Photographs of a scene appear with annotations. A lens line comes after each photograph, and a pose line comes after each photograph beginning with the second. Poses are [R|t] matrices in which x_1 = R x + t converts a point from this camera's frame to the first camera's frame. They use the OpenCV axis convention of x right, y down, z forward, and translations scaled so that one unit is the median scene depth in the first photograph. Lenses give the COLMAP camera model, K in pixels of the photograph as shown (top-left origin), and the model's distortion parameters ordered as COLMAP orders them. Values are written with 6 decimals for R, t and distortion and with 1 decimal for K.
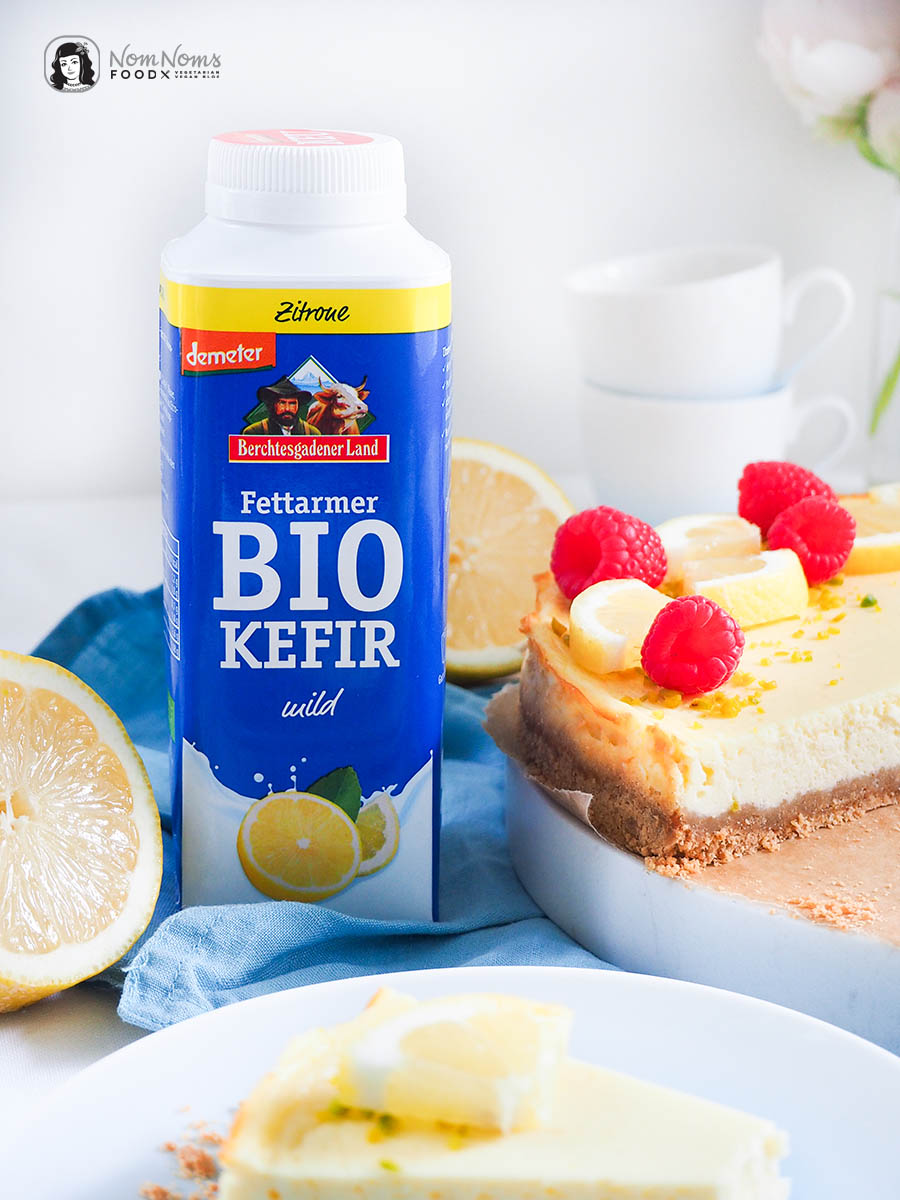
lens RADIAL K [[2568.7, 0, 450.0], [0, 2568.7, 600.0], [0, 0, 1]] dist [-0.025322, -0.105417]
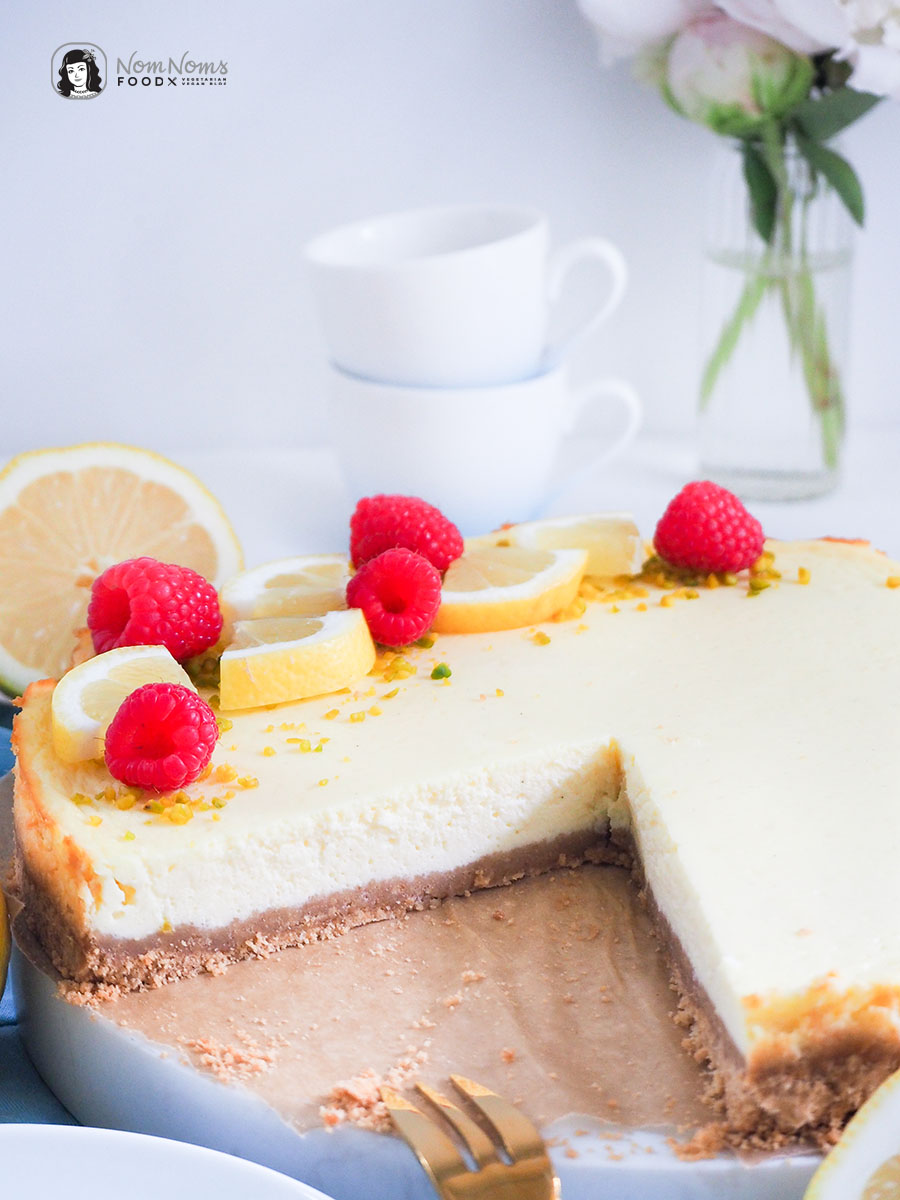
lens RADIAL K [[2952.6, 0, 450.0], [0, 2952.6, 600.0], [0, 0, 1]] dist [-0.035577, -0.149322]
pose [[0.996011, 0.030467, -0.083865, 0.283623], [-0.026079, 0.998257, 0.052933, -0.088776], [0.085332, -0.050535, 0.995070, -0.017400]]
